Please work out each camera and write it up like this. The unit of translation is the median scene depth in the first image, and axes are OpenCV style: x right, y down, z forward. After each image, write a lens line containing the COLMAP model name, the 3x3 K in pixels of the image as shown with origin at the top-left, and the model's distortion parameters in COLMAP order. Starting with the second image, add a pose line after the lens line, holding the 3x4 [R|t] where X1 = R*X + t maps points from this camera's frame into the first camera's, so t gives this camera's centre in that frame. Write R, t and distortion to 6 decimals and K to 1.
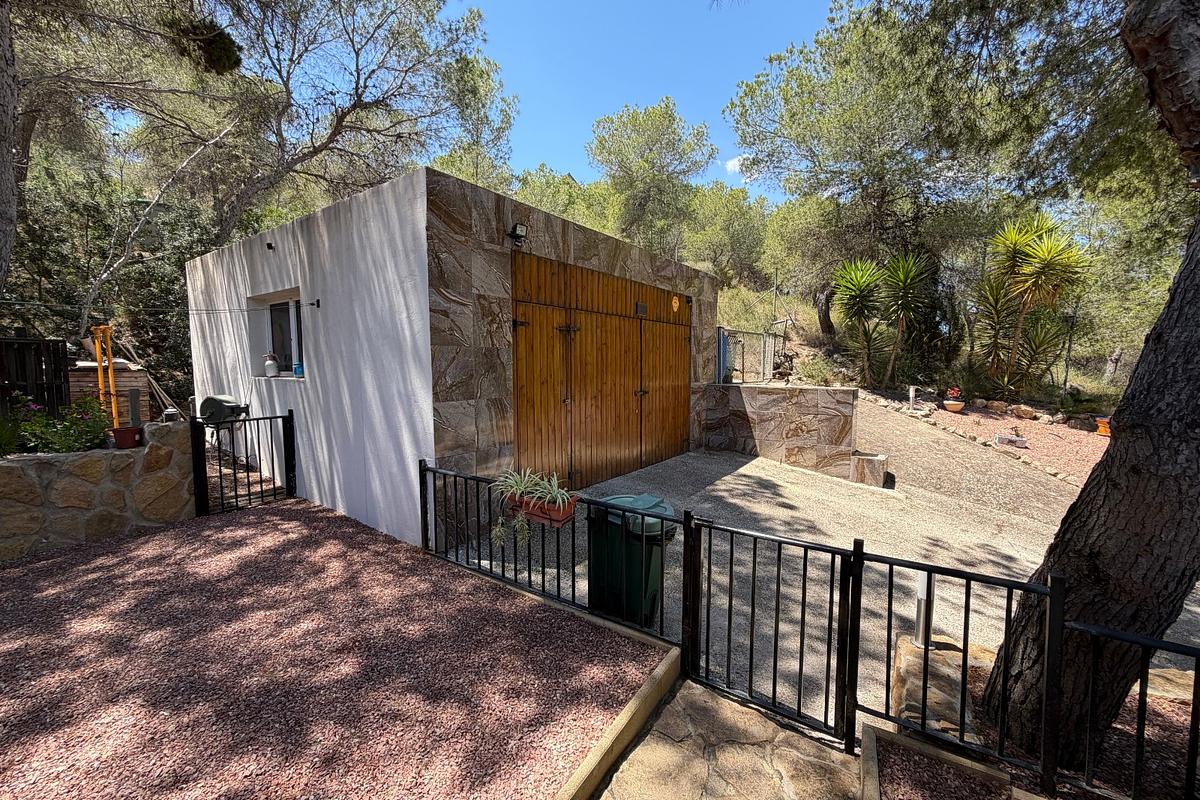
lens RADIAL K [[480.5, 0, 598.5], [0, 480.5, 400.5], [0, 0, 1]] dist [0.002402, 0.000416]
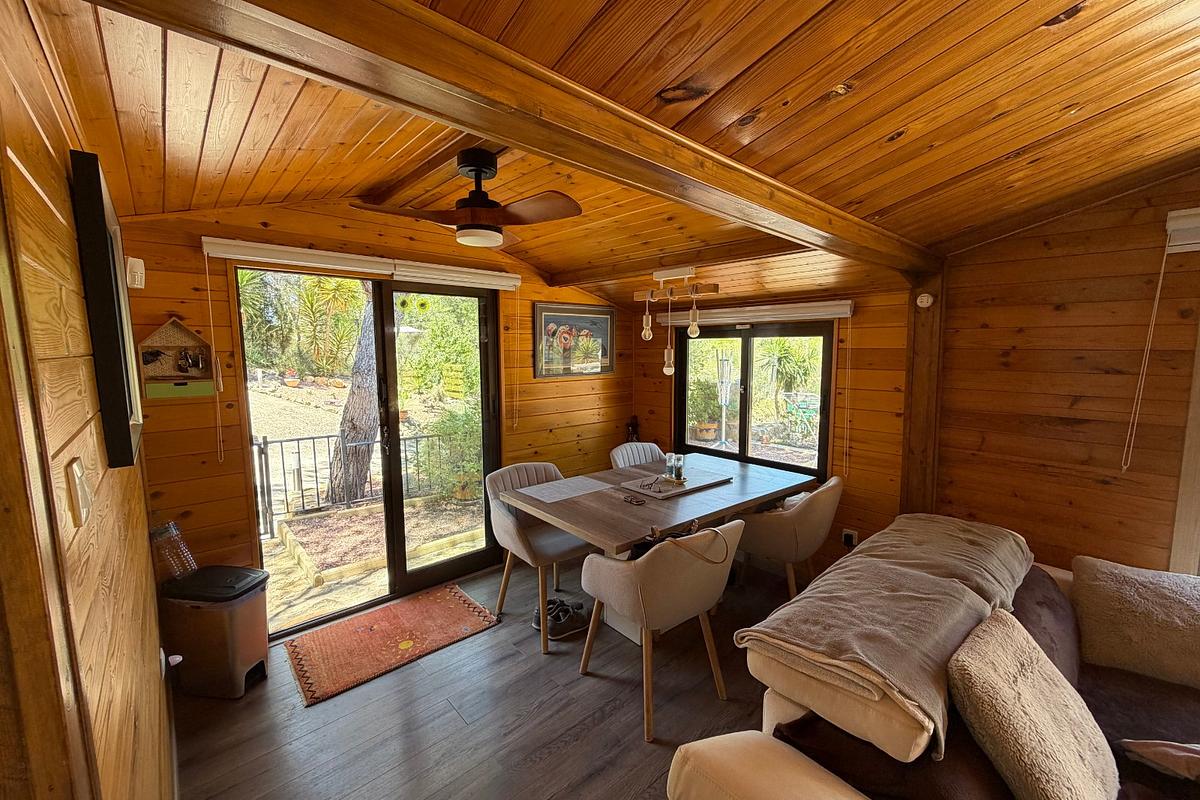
lens RADIAL K [[480.5, 0, 602.0], [0, 480.5, 397.7], [0, 0, 1]] dist [0.002402, 0.000416]
pose [[0.345280, -0.095162, 0.933663, -0.242792], [0.073318, 0.994541, 0.074253, 0.019422], [-0.935631, 0.042816, 0.350372, -0.305080]]
